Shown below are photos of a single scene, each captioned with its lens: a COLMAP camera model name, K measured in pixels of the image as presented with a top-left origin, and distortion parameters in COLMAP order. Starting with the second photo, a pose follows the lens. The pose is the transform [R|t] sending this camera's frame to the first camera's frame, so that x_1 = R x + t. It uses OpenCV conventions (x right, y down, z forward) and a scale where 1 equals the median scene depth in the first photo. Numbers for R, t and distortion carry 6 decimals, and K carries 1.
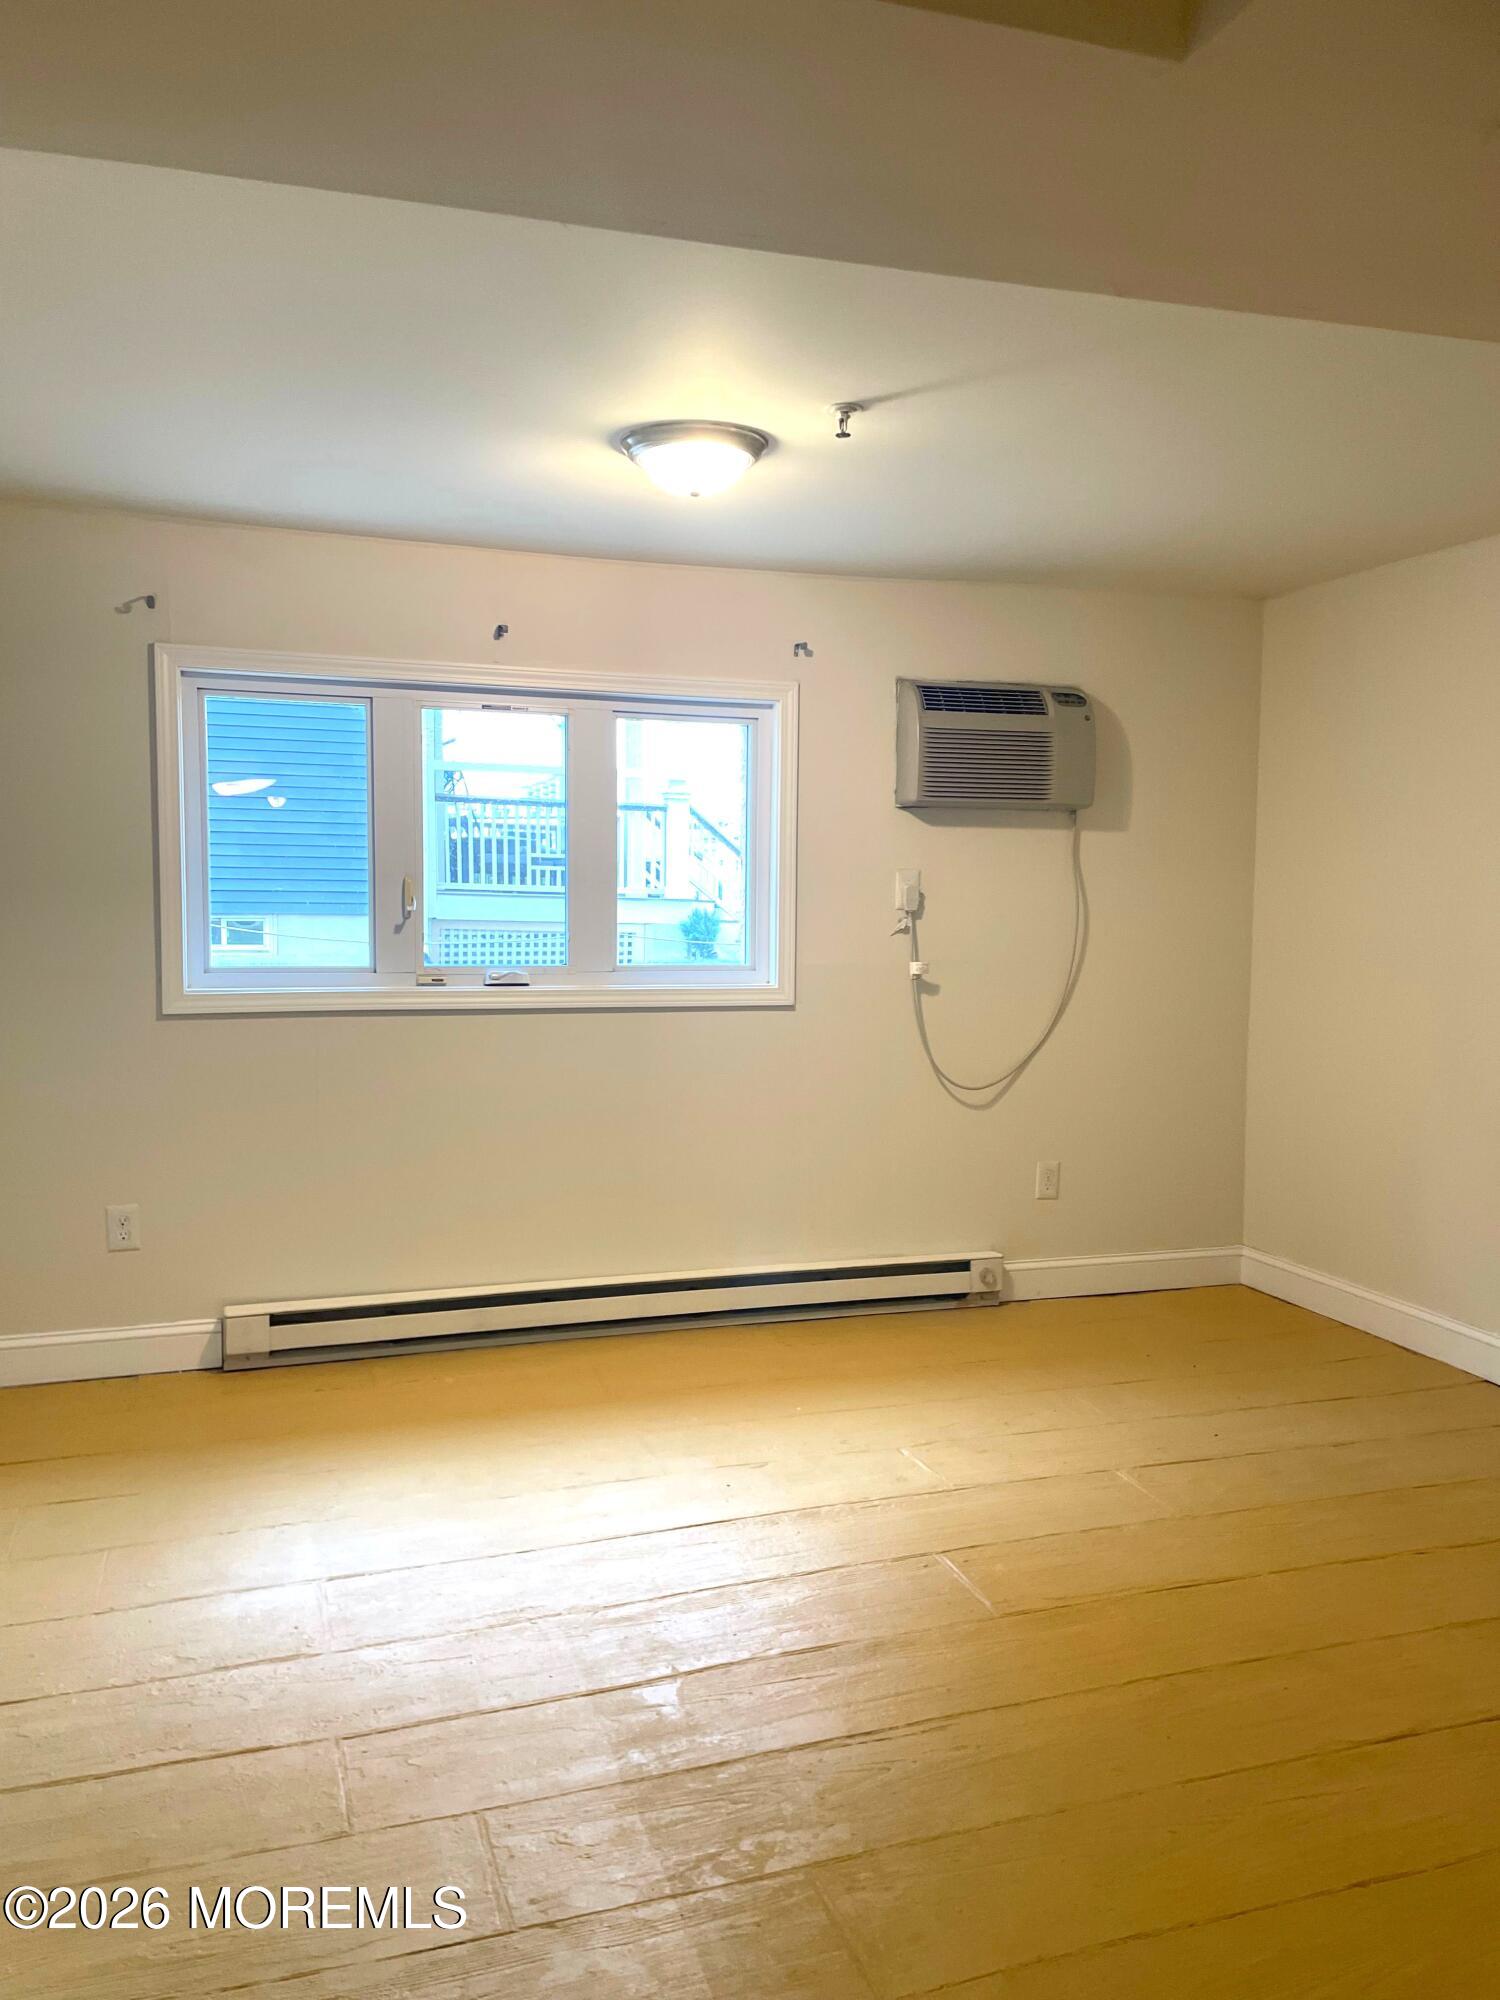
lens RADIAL K [[1506.9, 0, 757.2], [0, 1506.9, 1014.1], [0, 0, 1]] dist [0.050212, 0.000672]
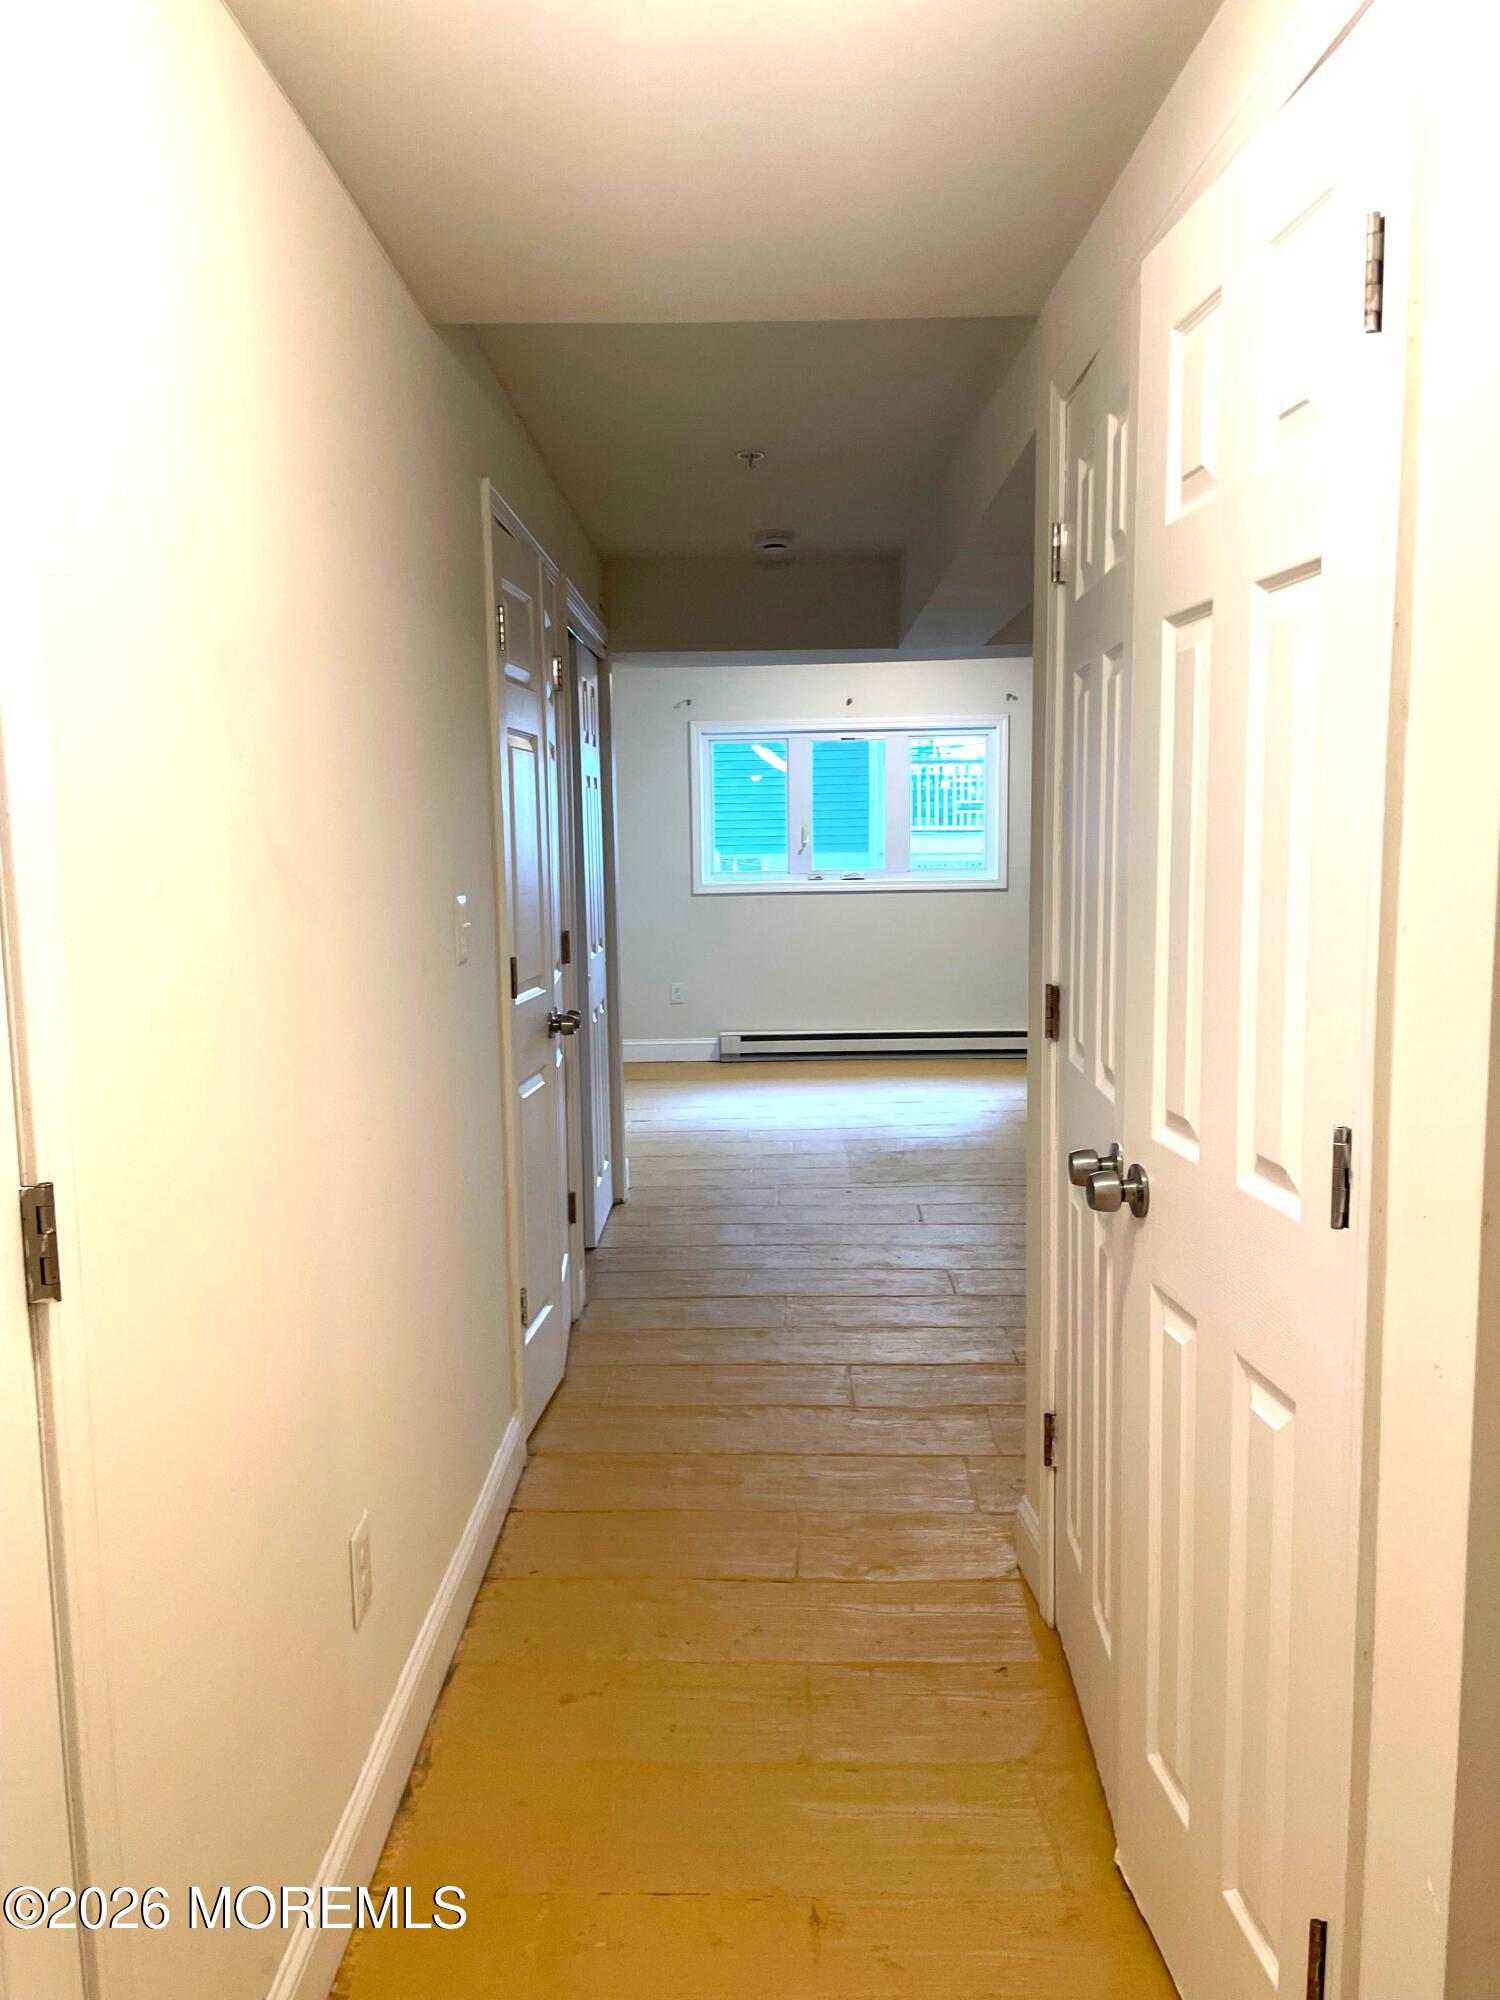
lens RADIAL K [[1506.9, 0, 742.9], [0, 1506.9, 1004.1], [0, 0, 1]] dist [0.050212, 0.000672]
pose [[0.941841, 0.010351, -0.335900, 0.117395], [0.000895, 0.999445, 0.033309, 0.025270], [0.336059, -0.031673, 0.941308, -0.295889]]
